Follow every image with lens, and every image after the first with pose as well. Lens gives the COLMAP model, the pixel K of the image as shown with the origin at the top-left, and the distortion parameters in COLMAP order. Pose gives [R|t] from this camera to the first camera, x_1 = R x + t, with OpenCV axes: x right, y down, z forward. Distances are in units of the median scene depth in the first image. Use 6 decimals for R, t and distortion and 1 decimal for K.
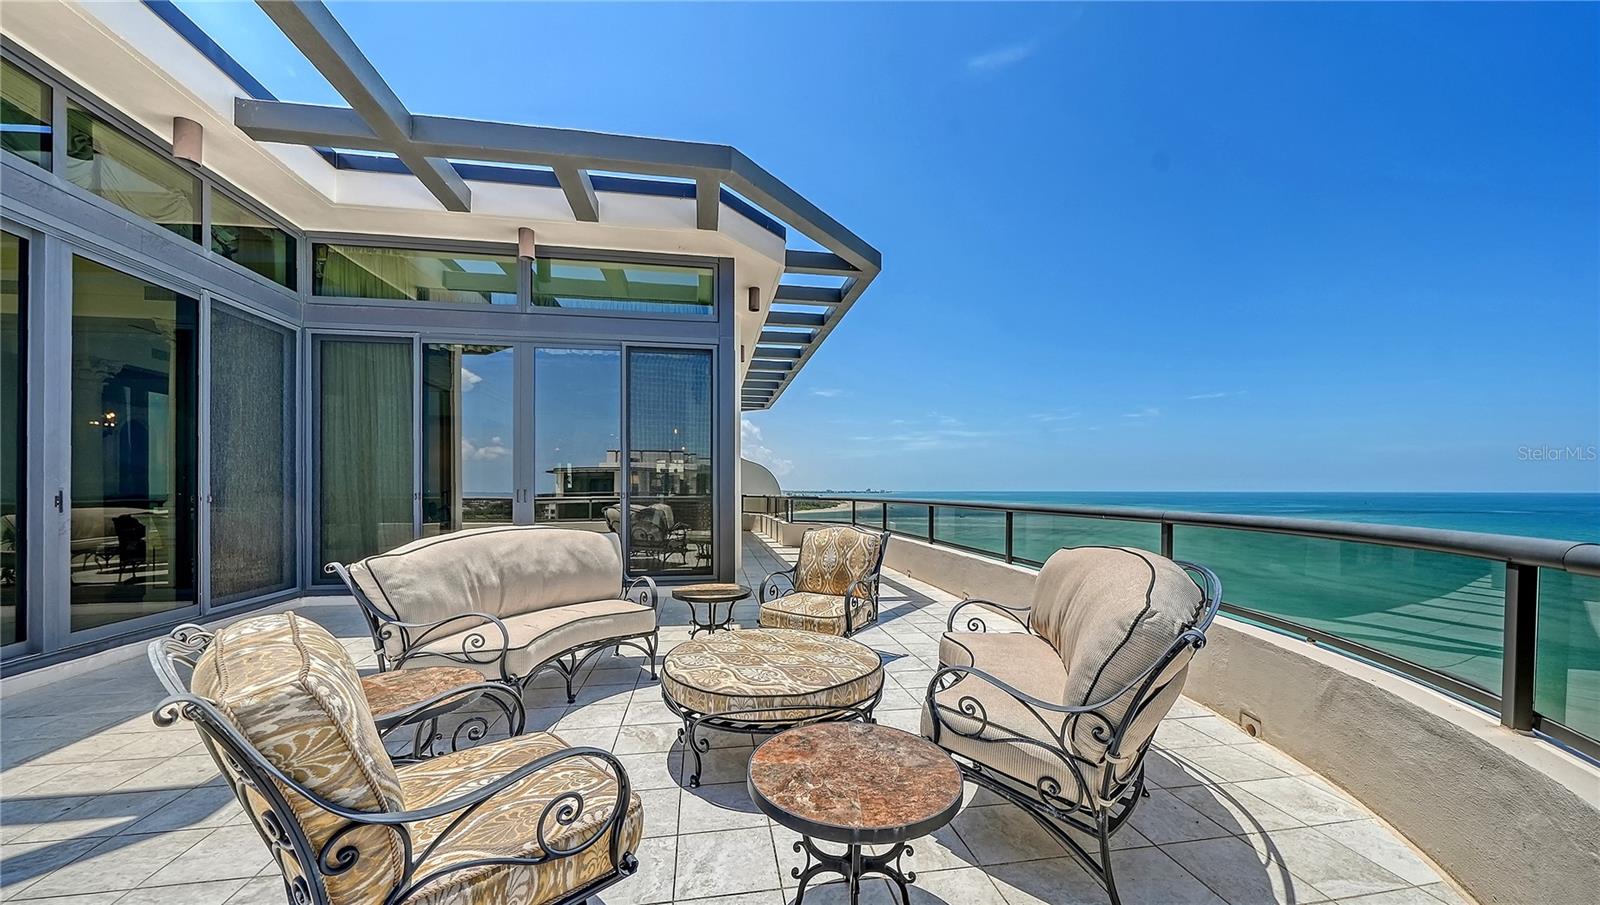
lens RADIAL K [[565.0, 0, 799.8], [0, 565.0, 488.1], [0, 0, 1]] dist [-0.005490, -0.000328]
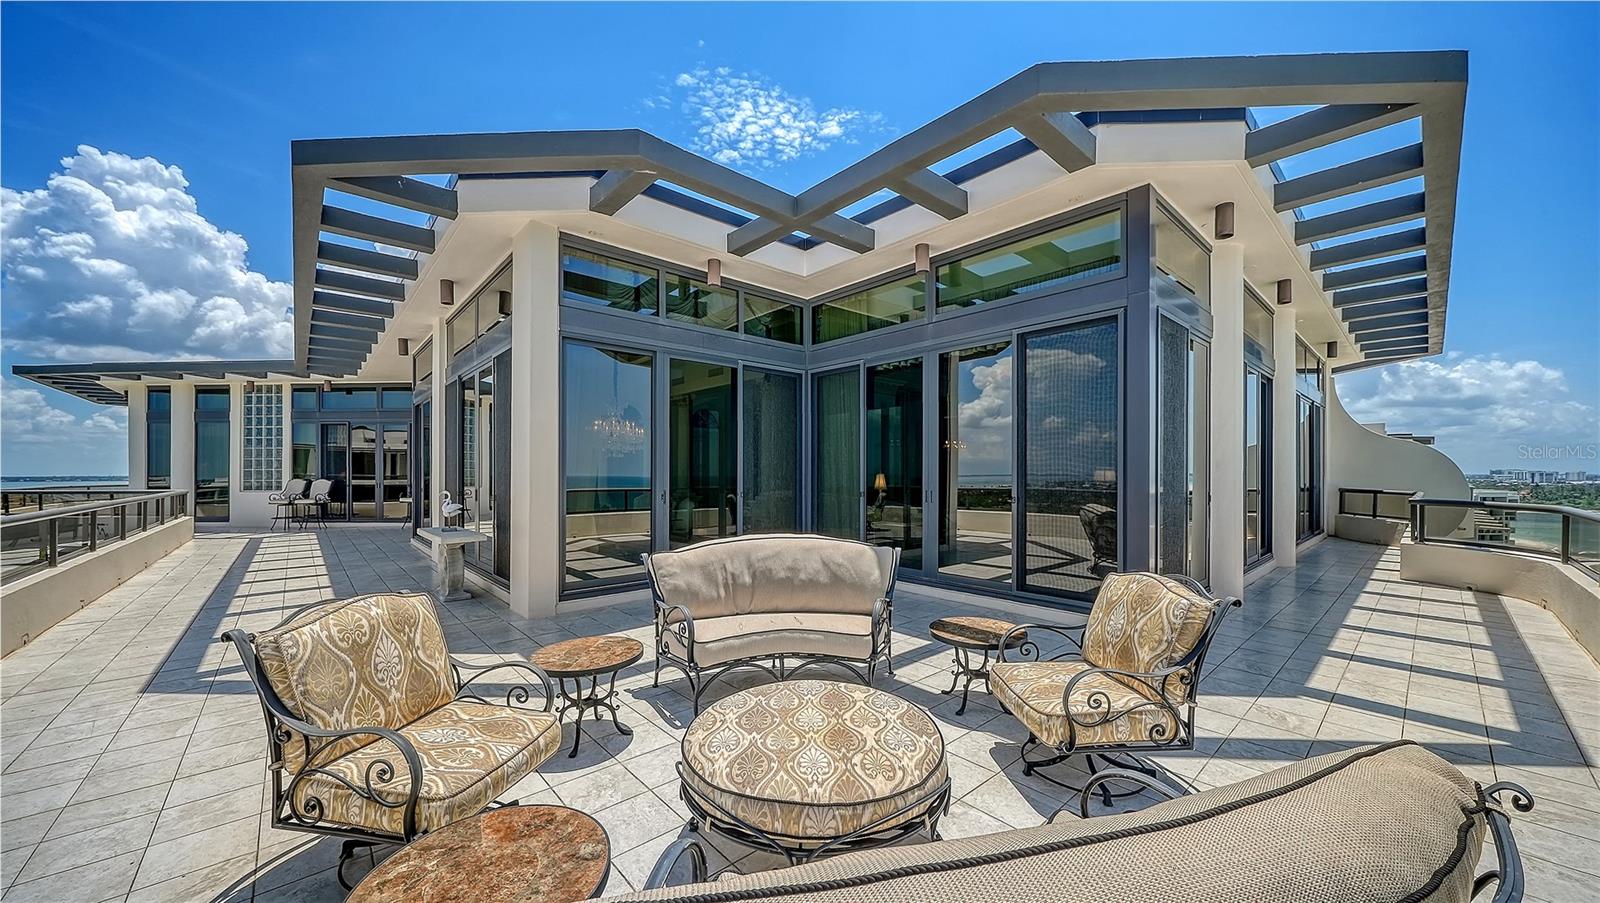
lens RADIAL K [[565.0, 0, 809.5], [0, 565.0, 472.7], [0, 0, 1]] dist [-0.005490, -0.000328]
pose [[0.543561, 0.000031, -0.839370, 0.378288], [0.002733, 0.999995, 0.001807, -0.046974], [0.839365, -0.003276, 0.543558, 0.325038]]
